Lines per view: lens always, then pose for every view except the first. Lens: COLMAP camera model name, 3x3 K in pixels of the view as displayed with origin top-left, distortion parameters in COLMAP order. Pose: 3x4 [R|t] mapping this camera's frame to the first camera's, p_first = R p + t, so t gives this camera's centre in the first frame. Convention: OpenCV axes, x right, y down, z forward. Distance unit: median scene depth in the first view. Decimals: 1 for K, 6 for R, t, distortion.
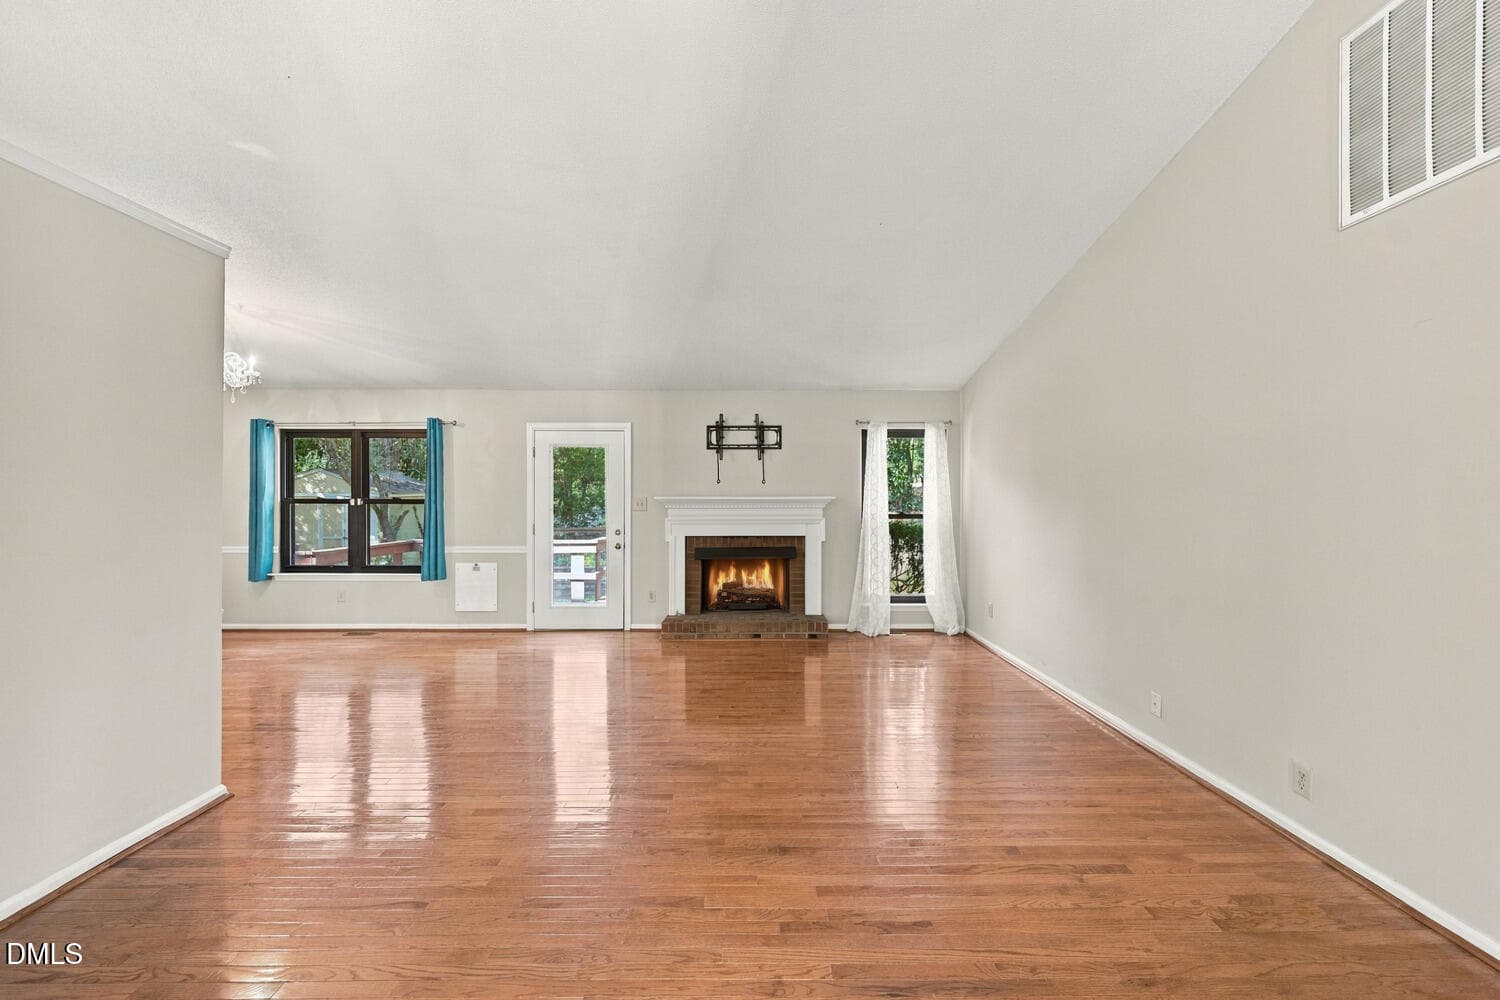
lens RADIAL K [[591.5, 0, 750.1], [0, 591.5, 500.6], [0, 0, 1]] dist [-0.002084, -0.000938]
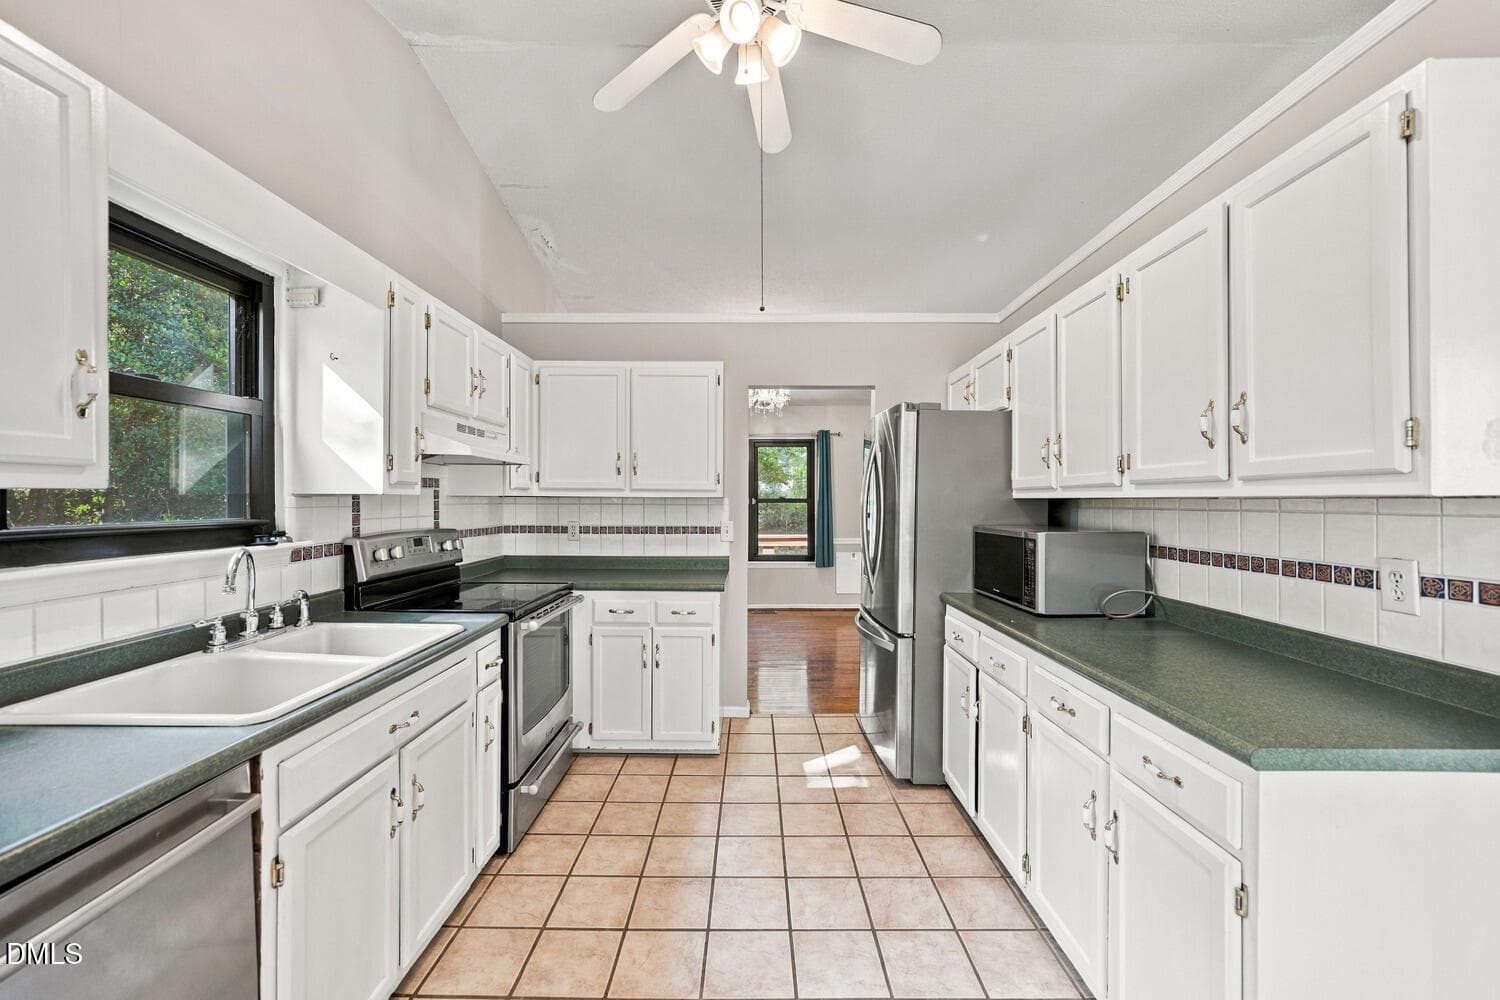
lens RADIAL K [[591.5, 0, 748.0], [0, 591.5, 504.9], [0, 0, 1]] dist [-0.002084, -0.000938]
pose [[0.999964, -0.003520, -0.007739, -0.669772], [0.003593, 0.999949, 0.009443, -0.001939], [0.007705, -0.009471, 0.999925, -0.174046]]
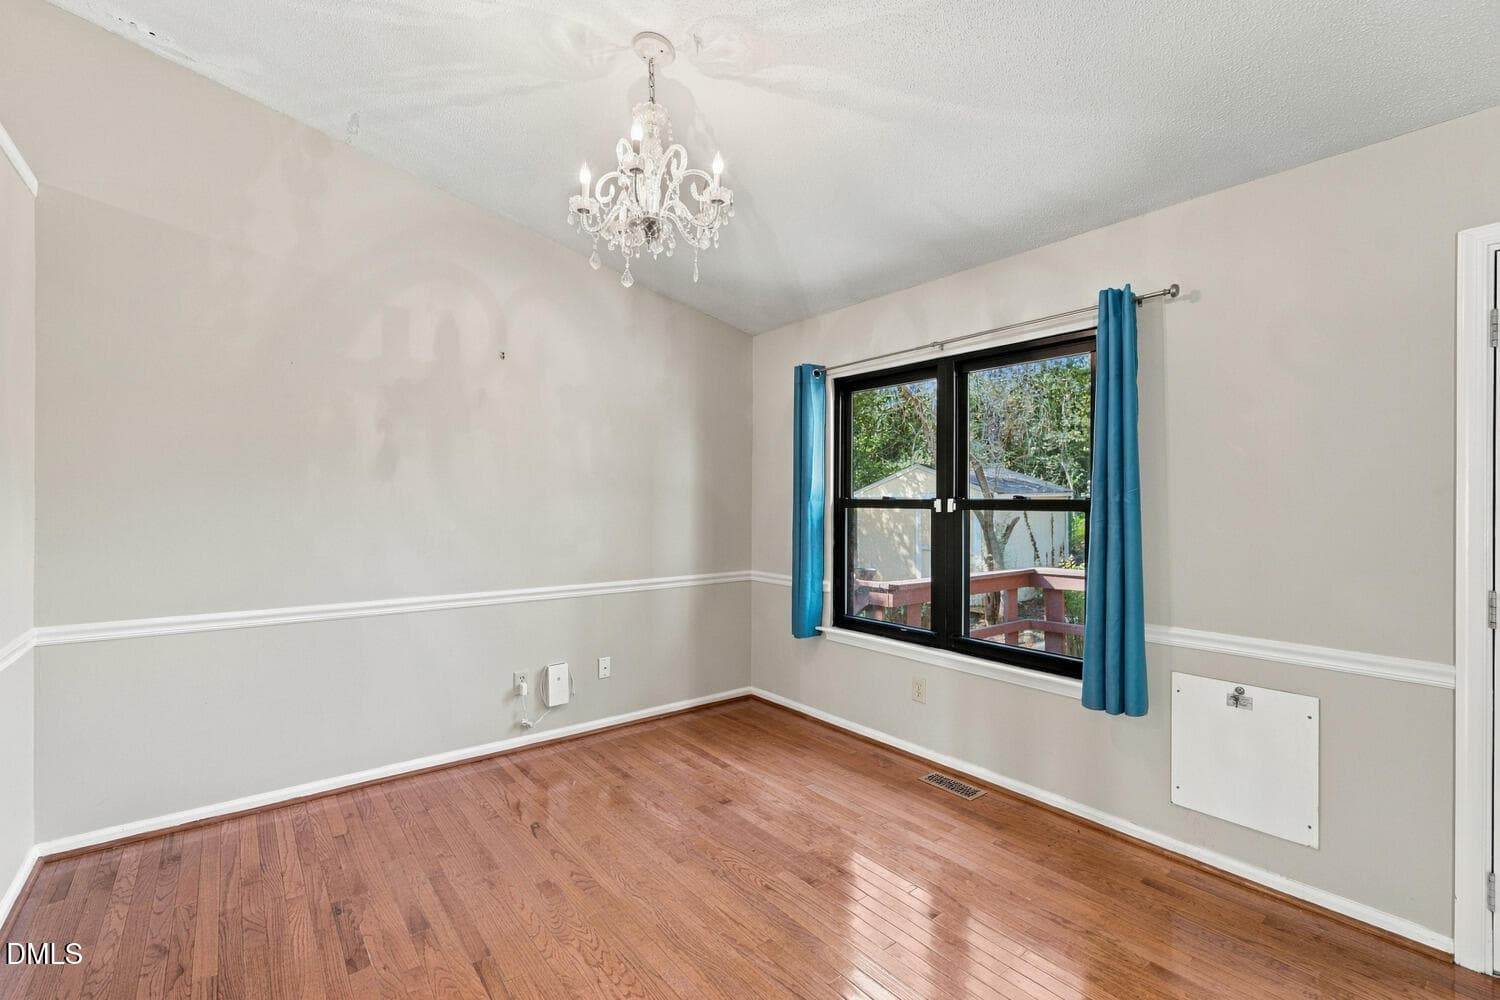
lens RADIAL K [[653.1, 0, 753.6], [0, 653.1, 500.1], [0, 0, 1]] dist [-0.004004, -0.000821]
pose [[0.626529, 0.000142, -0.779398, -0.346932], [-0.003491, 0.999990, -0.002624, -0.000371], [0.779390, 0.004365, 0.626524, 0.541925]]
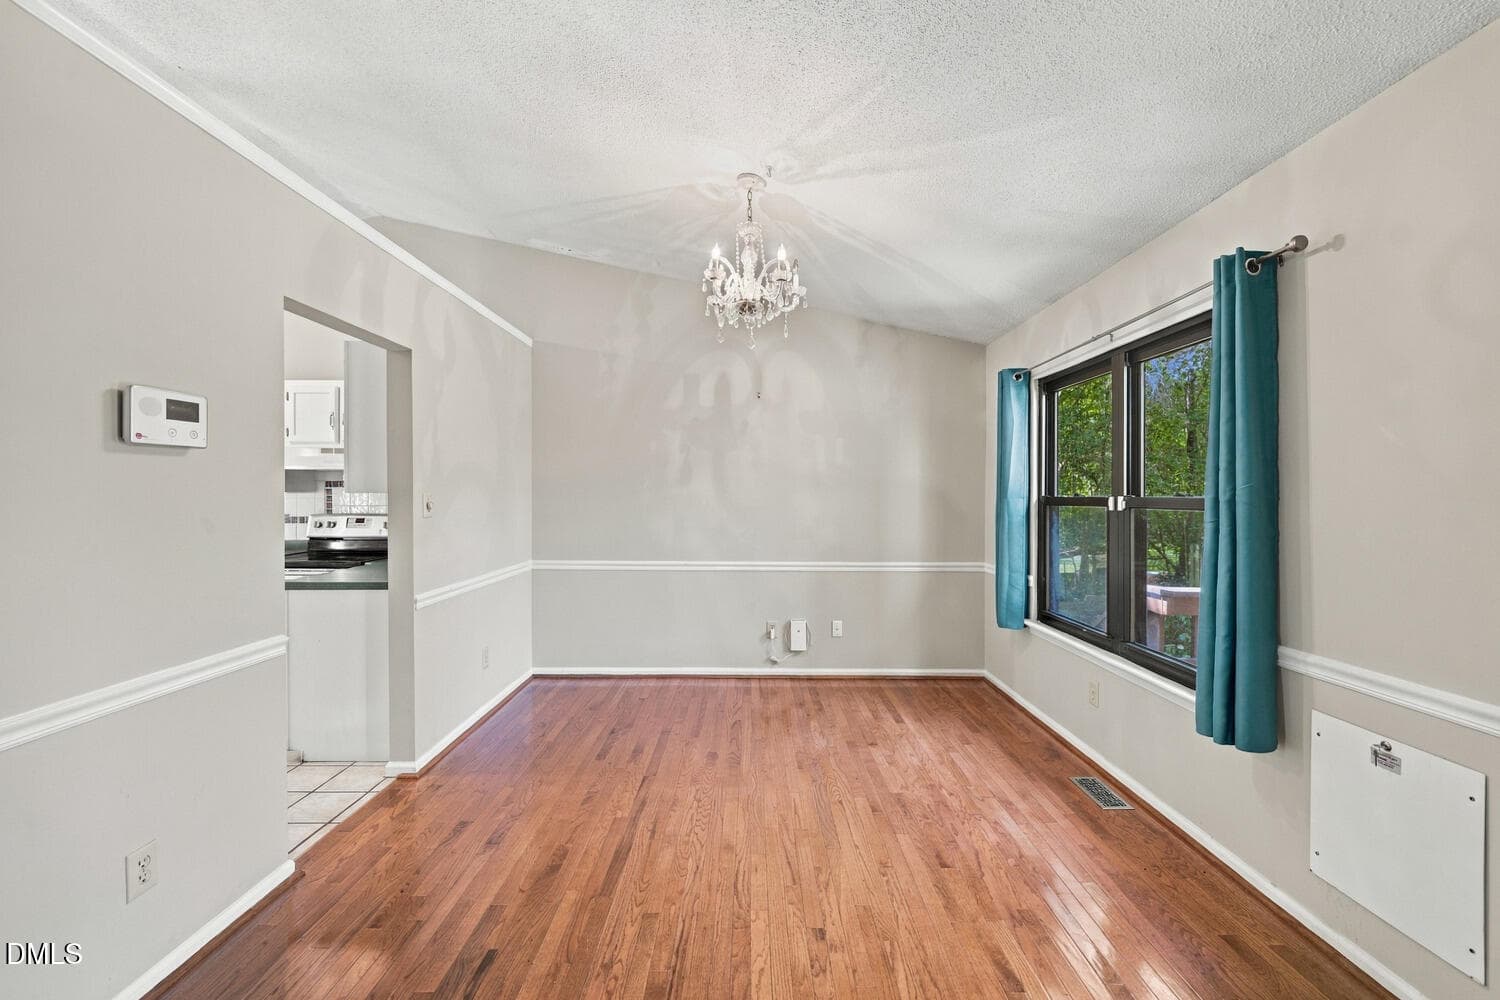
lens RADIAL K [[591.5, 0, 755.9], [0, 591.5, 497.1], [0, 0, 1]] dist [-0.002084, -0.000938]
pose [[0.005296, -0.000612, -0.999986, -0.201391], [-0.004184, 0.999991, -0.000635, -0.001532], [0.999977, 0.004187, 0.005293, 0.719098]]
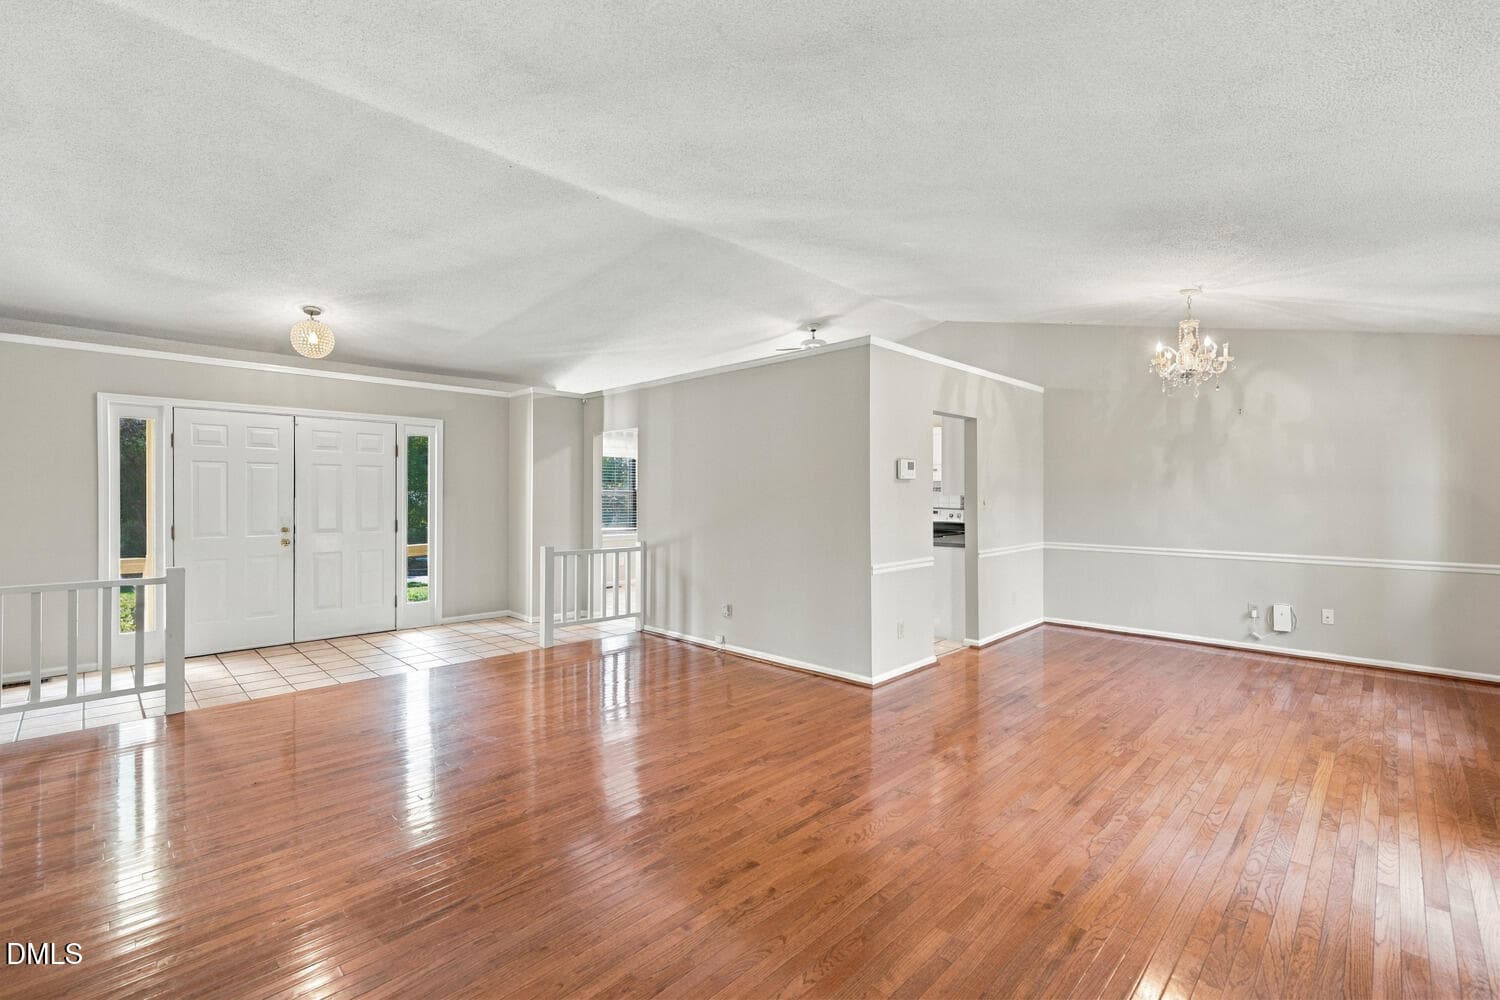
lens RADIAL K [[653.1, 0, 742.6], [0, 653.1, 503.1], [0, 0, 1]] dist [-0.004004, -0.000821]
pose [[-0.711025, 0.004743, -0.703151, 0.252849], [-0.001216, 0.999967, 0.007974, -0.000387], [0.703166, 0.006524, -0.710996, 0.890754]]
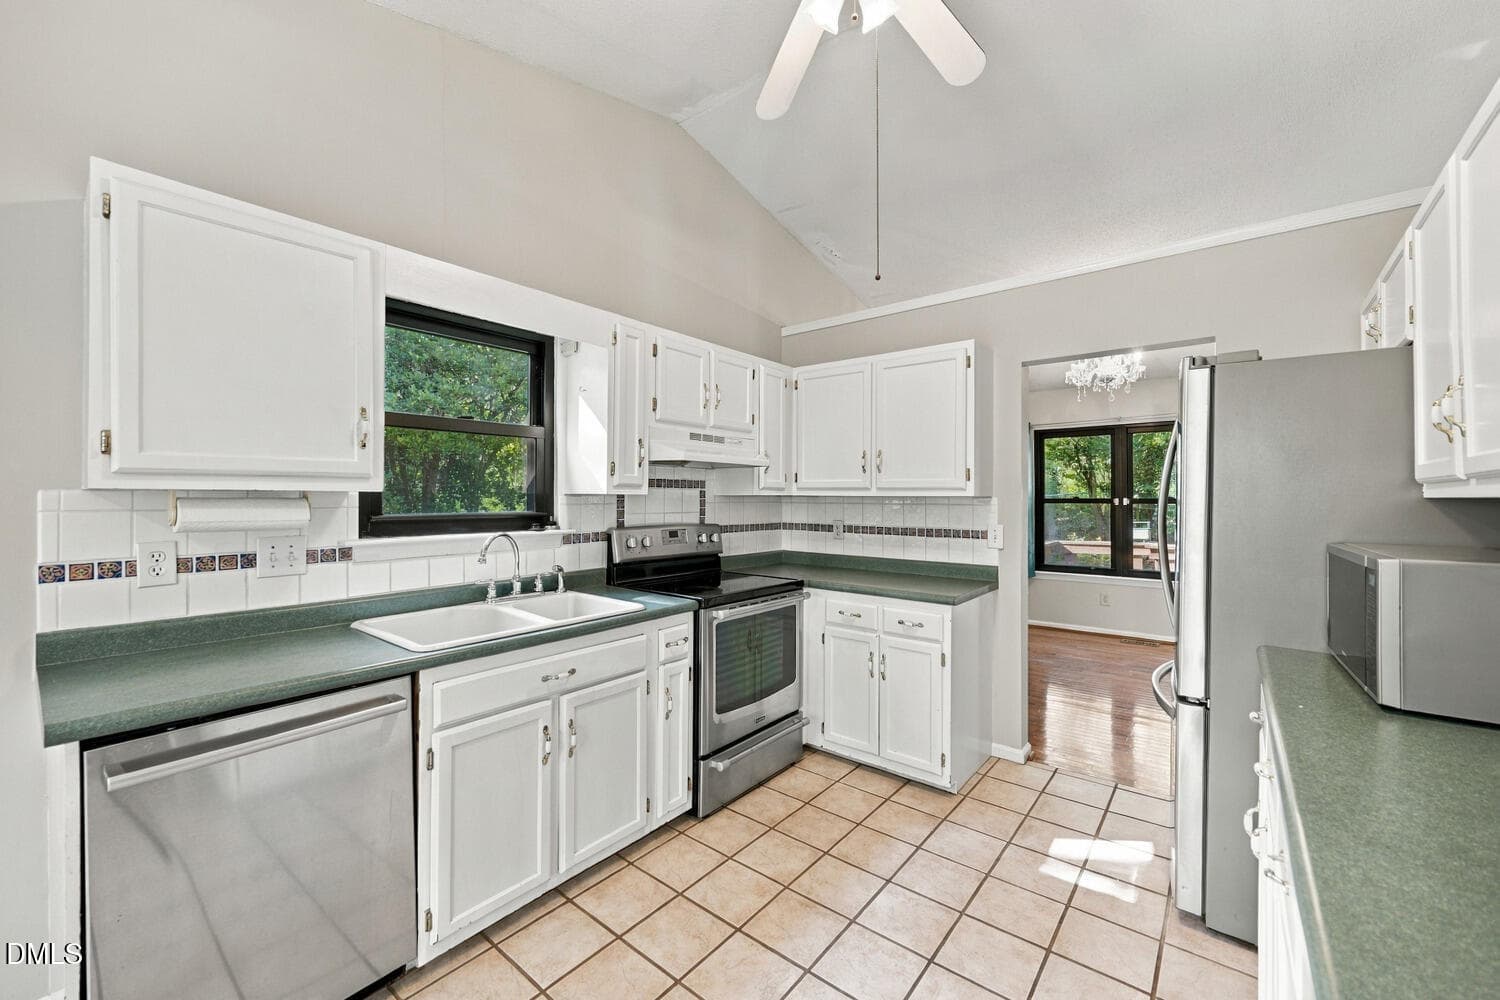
lens RADIAL K [[591.5, 0, 745.1], [0, 591.5, 495.3], [0, 0, 1]] dist [-0.002084, -0.000938]
pose [[0.774075, -0.005822, -0.633067, -0.539797], [0.001219, 0.999970, -0.007706, -0.001358], [0.633093, 0.005193, 0.774059, -0.106246]]
